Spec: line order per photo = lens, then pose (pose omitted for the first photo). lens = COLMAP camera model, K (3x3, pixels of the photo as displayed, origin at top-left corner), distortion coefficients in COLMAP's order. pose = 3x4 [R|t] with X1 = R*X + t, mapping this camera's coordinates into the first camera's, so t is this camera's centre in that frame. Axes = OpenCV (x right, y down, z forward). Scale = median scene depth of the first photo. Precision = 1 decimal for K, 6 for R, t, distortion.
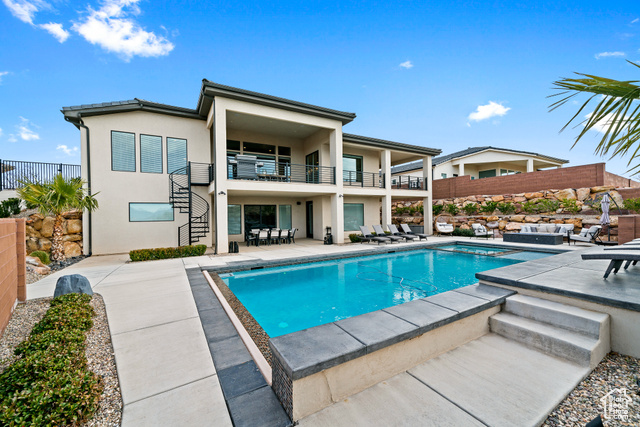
lens RADIAL K [[248.1, 0, 317.5], [0, 248.1, 214.6], [0, 0, 1]] dist [0.000334, 0.000000]
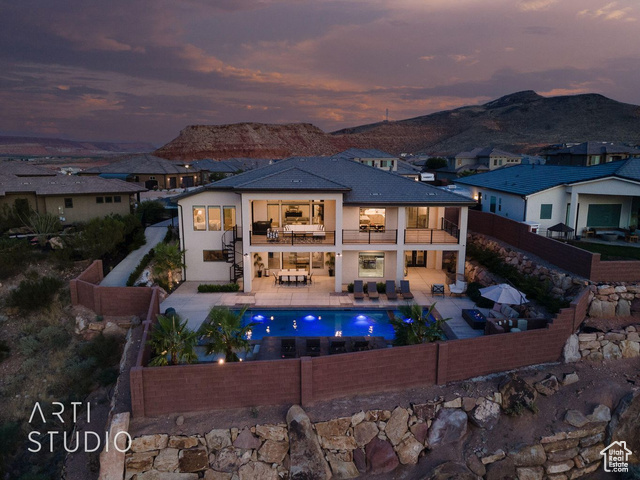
lens RADIAL K [[465.8, 0, 315.4], [0, 465.8, 239.1], [0, 0, 1]] dist [0.029859, 0.006607]
pose [[0.869133, 0.107659, -0.482718, 1.118576], [-0.017125, 0.981986, 0.188176, -0.591977], [0.494281, -0.155283, 0.855321, -1.016871]]
